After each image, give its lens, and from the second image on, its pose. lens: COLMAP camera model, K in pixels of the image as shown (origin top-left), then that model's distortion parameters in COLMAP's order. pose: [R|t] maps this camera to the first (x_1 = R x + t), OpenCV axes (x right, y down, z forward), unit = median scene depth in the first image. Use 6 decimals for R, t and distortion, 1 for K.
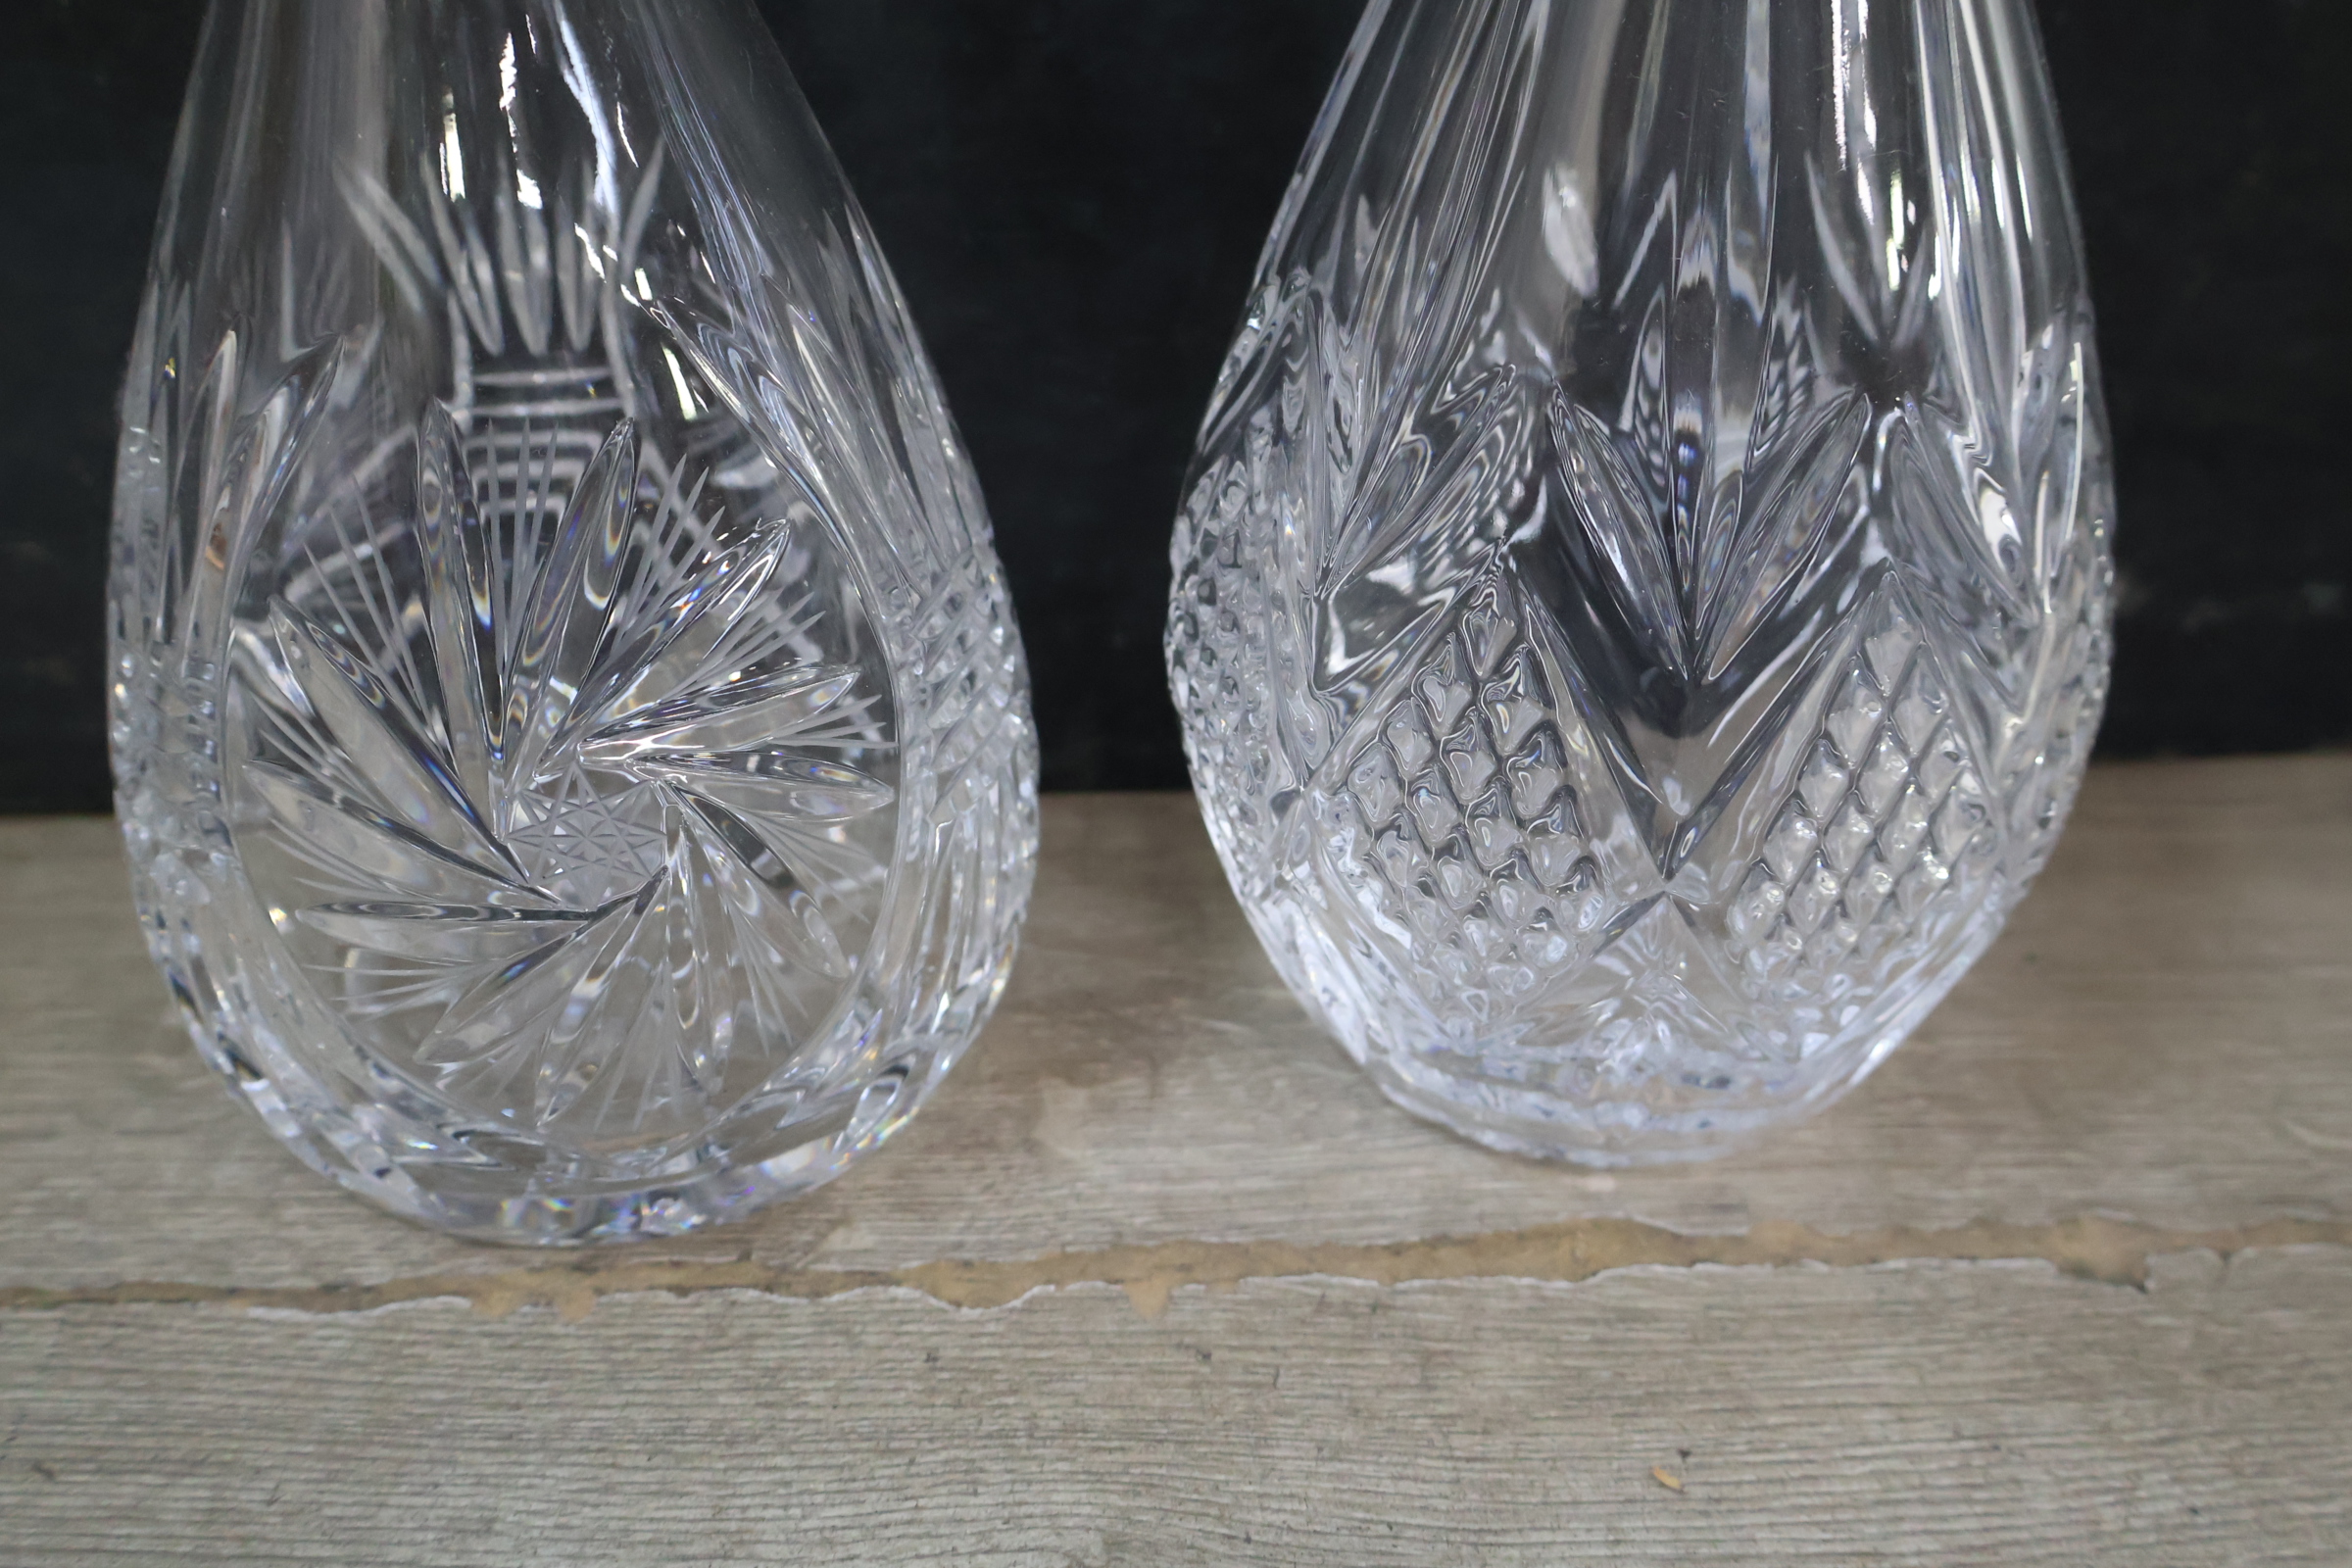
lens RADIAL K [[2403.6, 0, 1176.0], [0, 2403.6, 784.0], [0, 0, 1]] dist [-0.003967, 0.005387]
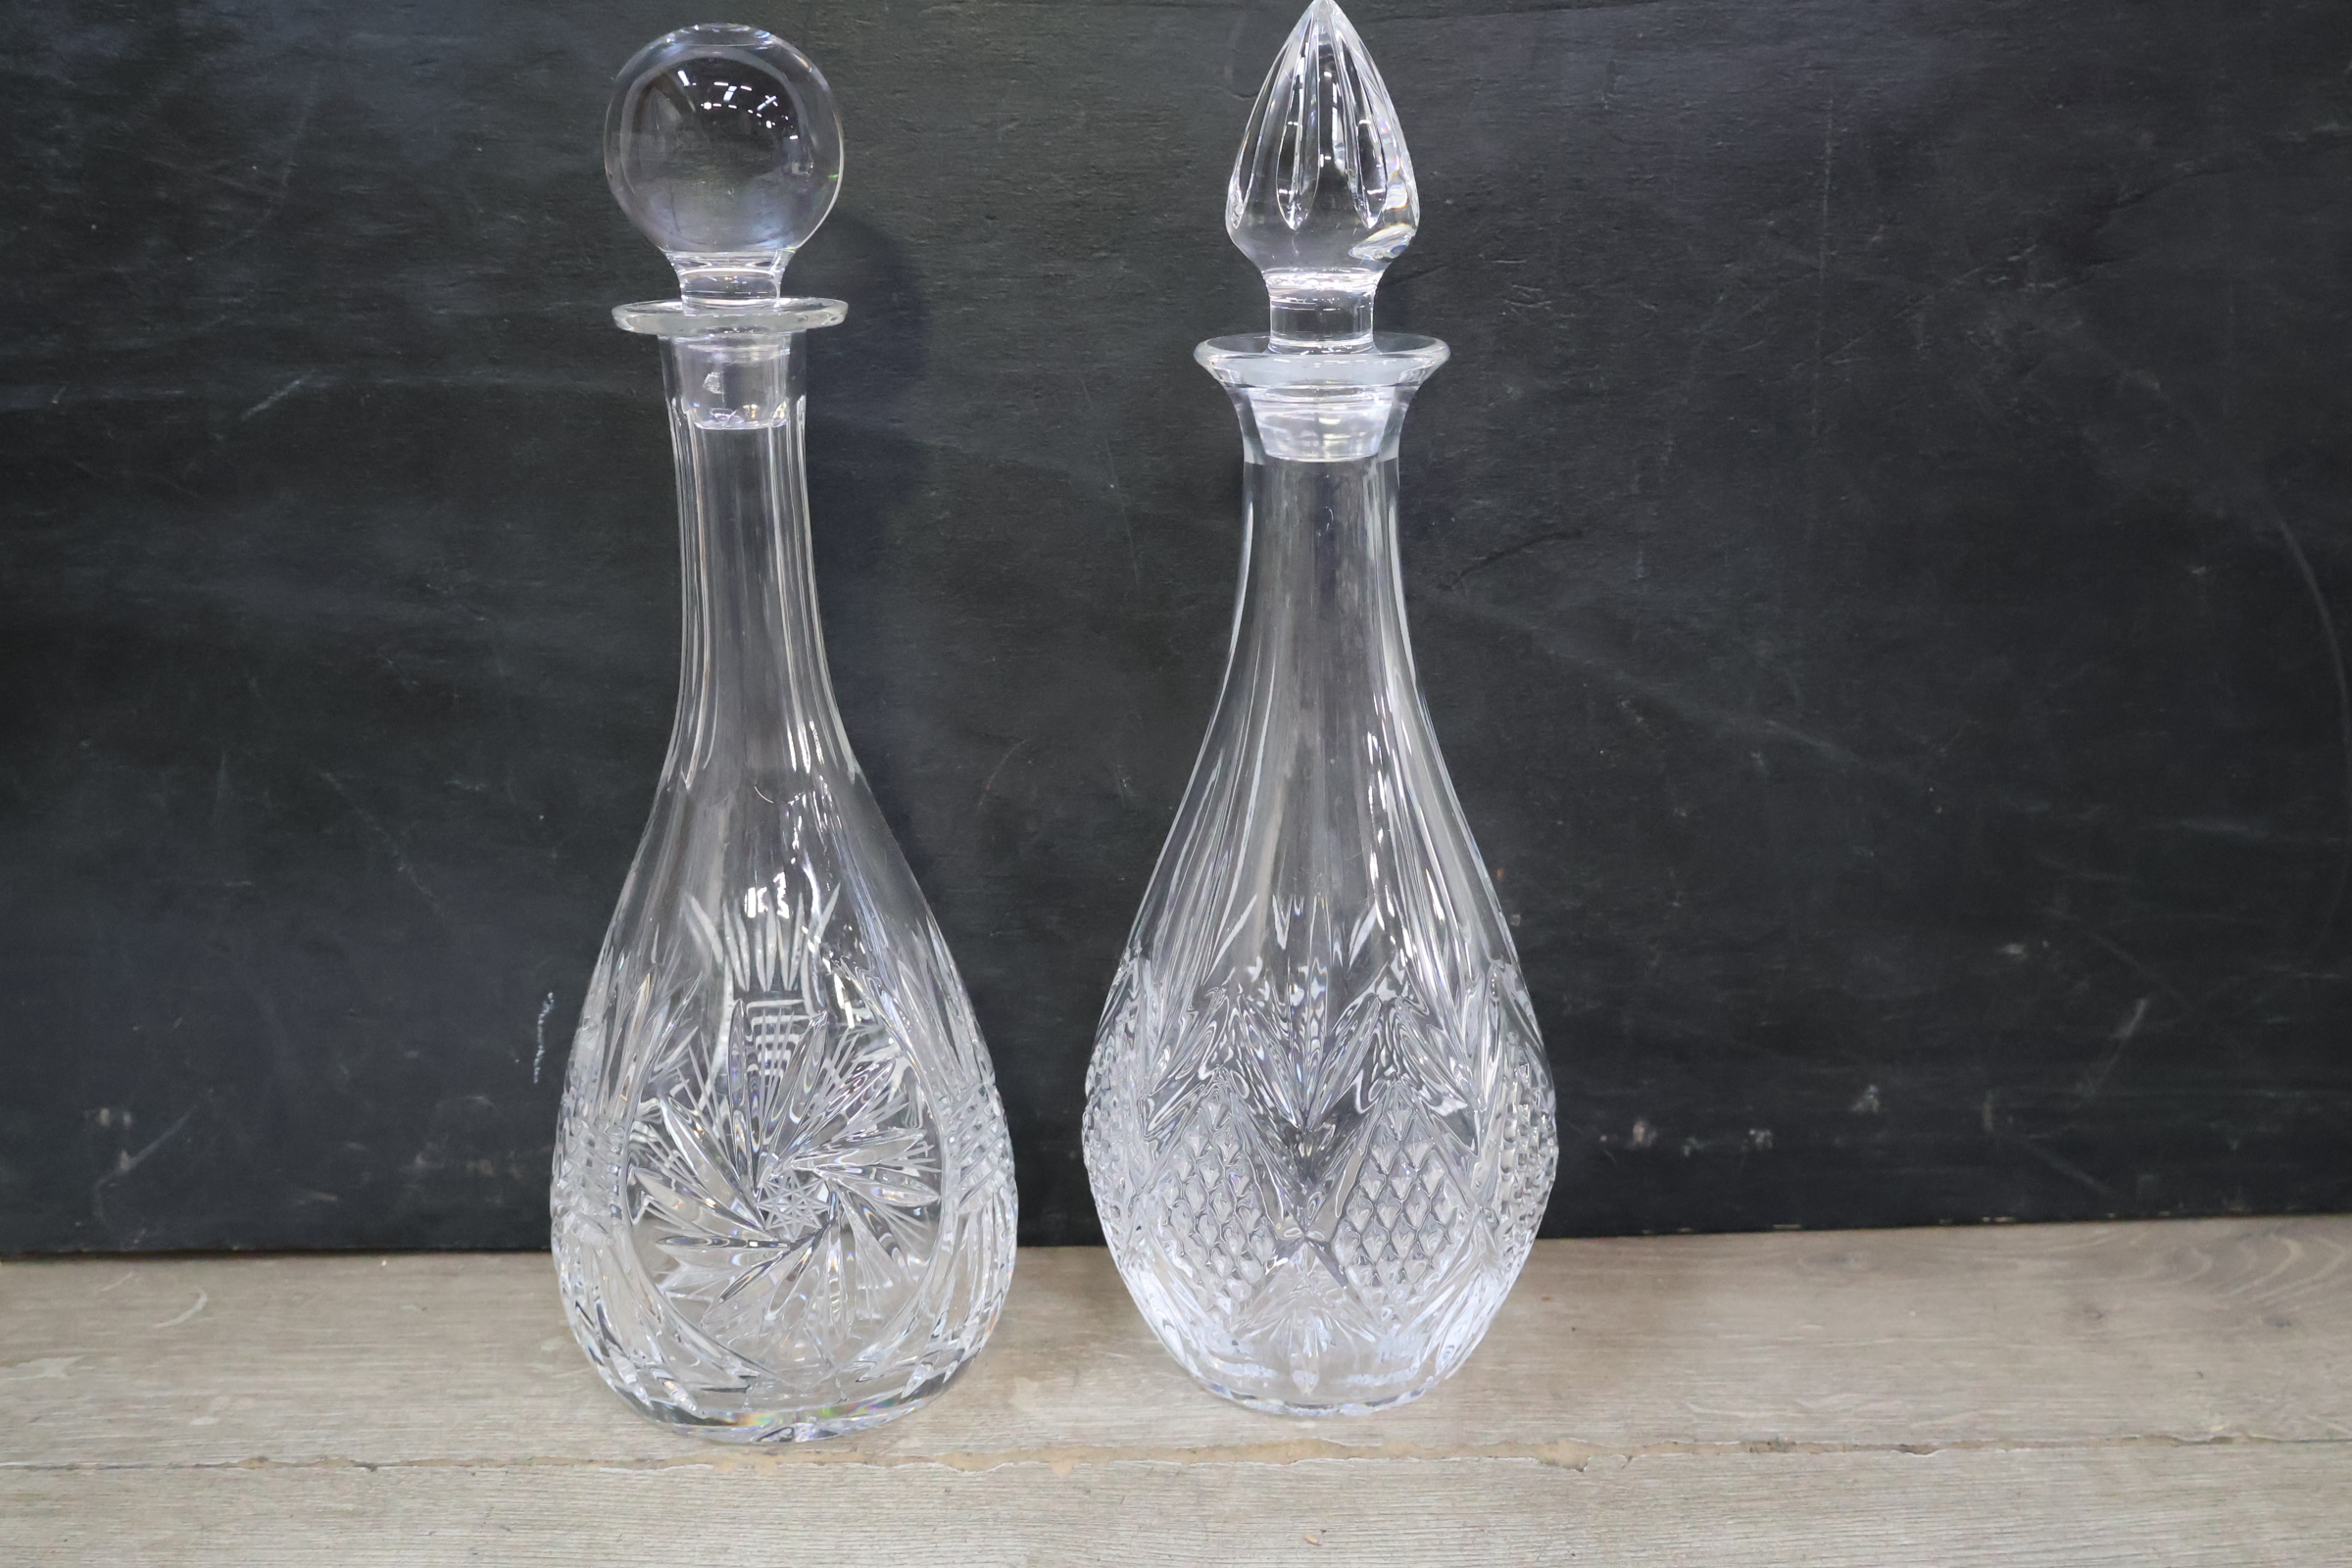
lens RADIAL K [[2369.9, 0, 1173.1], [0, 2369.9, 793.7], [0, 0, 1]] dist [-0.002528, 0.010969]
pose [[0.999289, -0.000750, -0.037697, 0.156805], [-0.010087, 0.958041, -0.286453, 0.249394], [0.036330, 0.286630, 0.957352, -1.015508]]
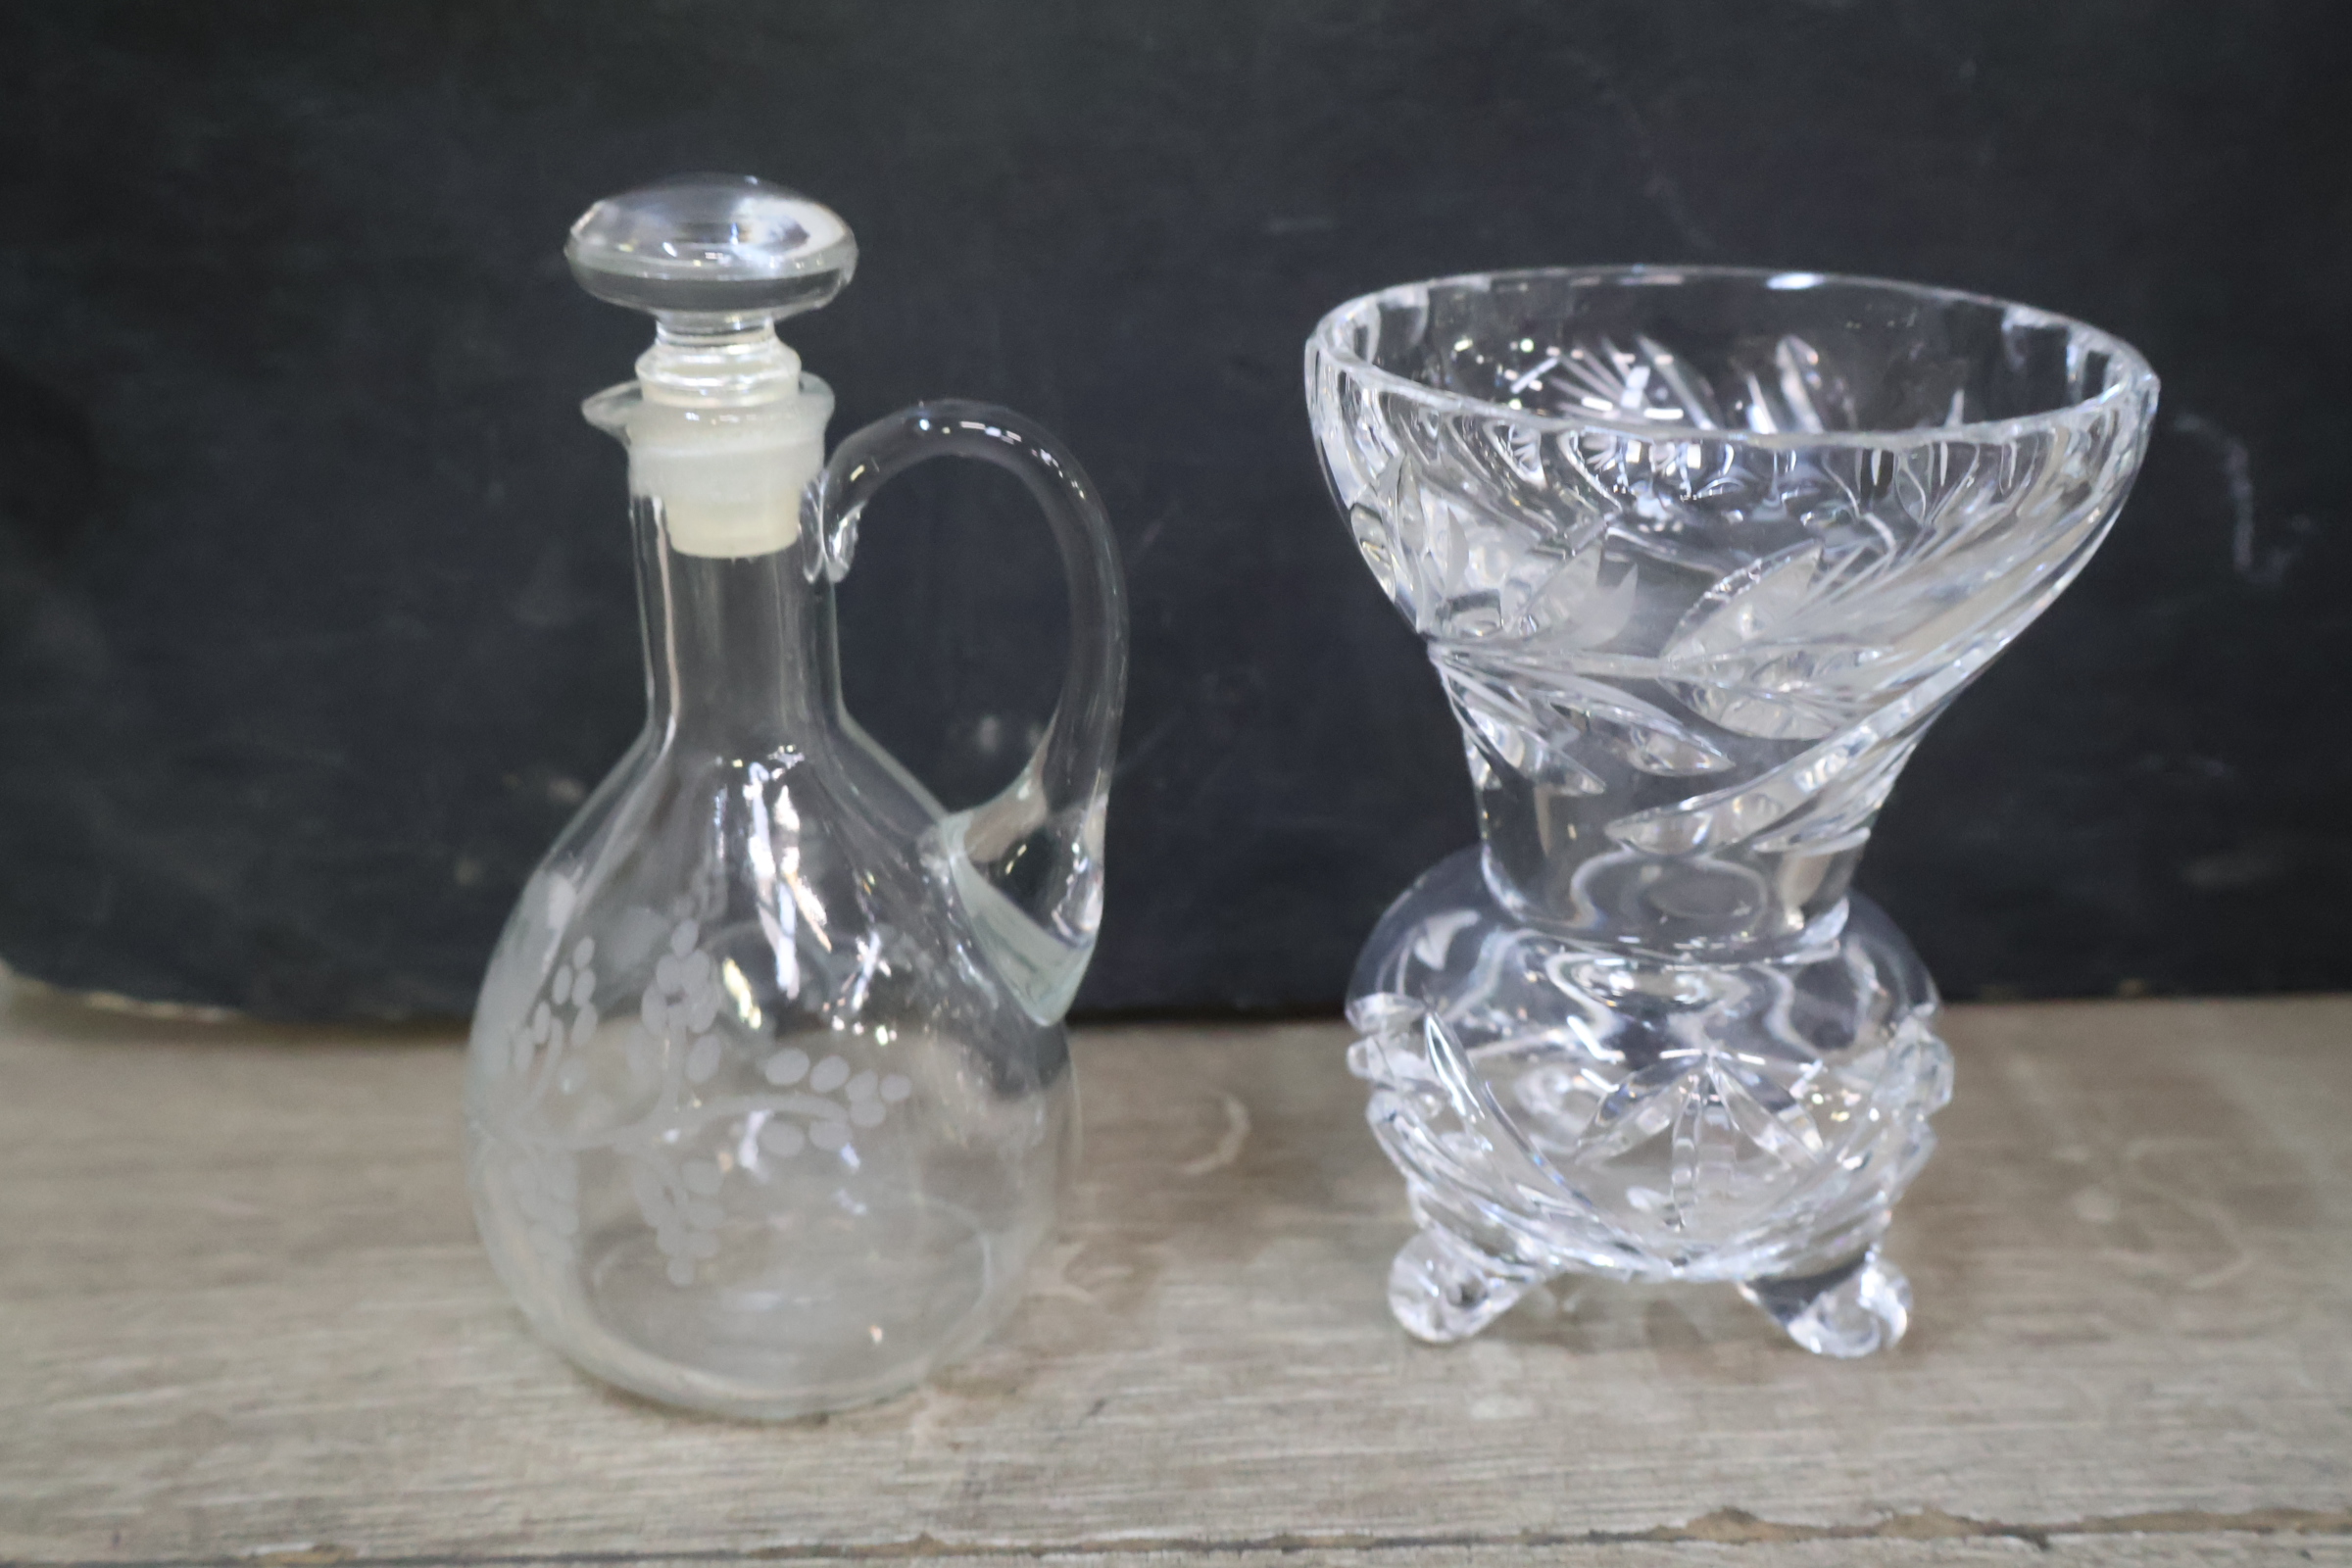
lens RADIAL K [[2407.2, 0, 1176.0], [0, 2407.2, 738.3], [0, 0, 1]] dist [-0.003418, 0.005640]
pose [[0.999666, -0.005927, -0.025141, -0.865311], [0.000997, 0.981446, -0.191736, 0.116711], [0.025811, 0.191647, 0.981124, 0.162787]]
